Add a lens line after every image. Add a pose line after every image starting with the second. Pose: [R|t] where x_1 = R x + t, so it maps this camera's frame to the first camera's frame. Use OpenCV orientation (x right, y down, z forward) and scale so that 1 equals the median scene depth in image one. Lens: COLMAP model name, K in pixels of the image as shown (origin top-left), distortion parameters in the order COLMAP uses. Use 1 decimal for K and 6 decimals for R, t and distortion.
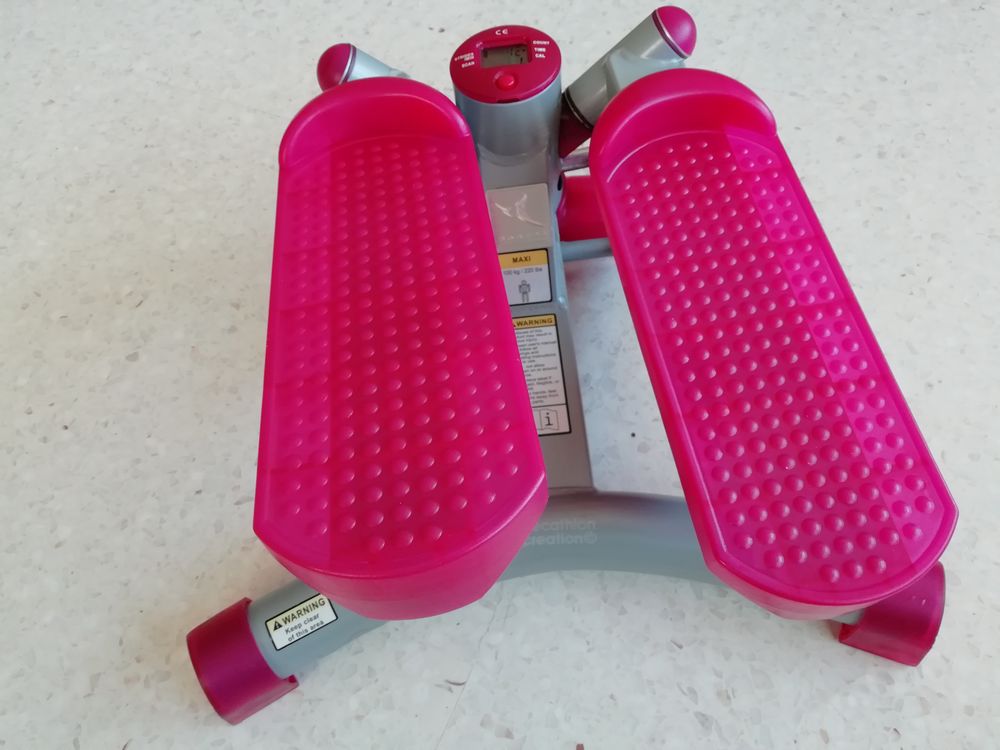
lens RADIAL K [[776.5, 0, 500.0], [0, 776.5, 375.0], [0, 0, 1]] dist [0.010692, -0.018655]
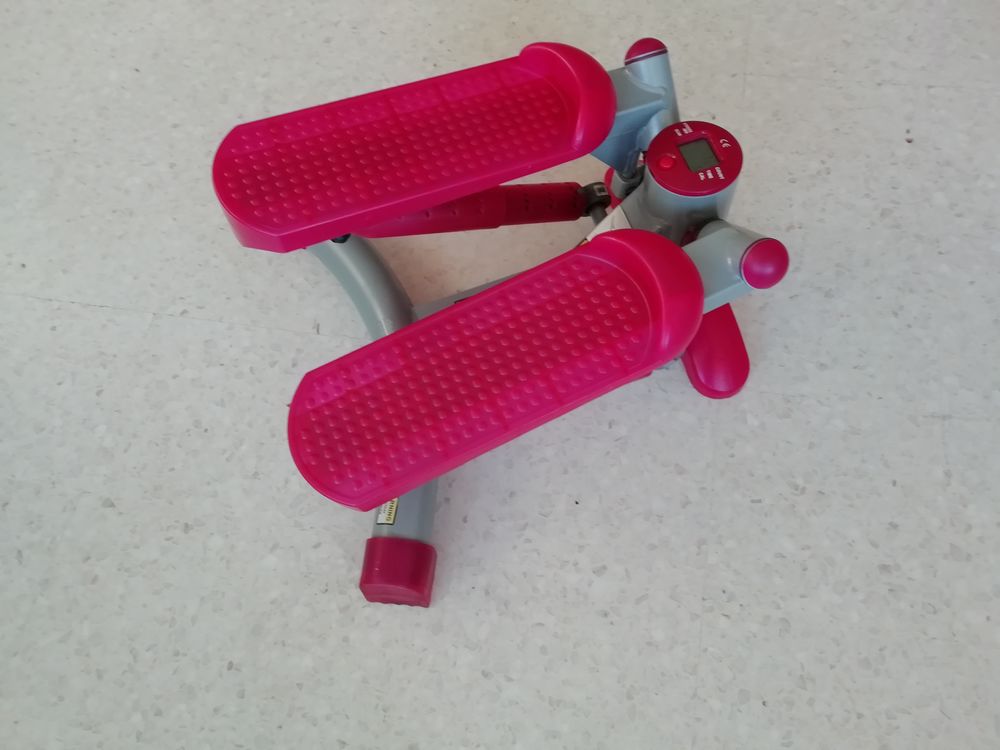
lens RADIAL K [[776.5, 0, 500.0], [0, 776.5, 375.0], [0, 0, 1]] dist [0.010692, -0.018655]
pose [[0.244320, 0.903597, -0.351881, 0.631629], [-0.789007, 0.396197, 0.469570, -0.572334], [0.563716, 0.162911, 0.809743, -0.077627]]
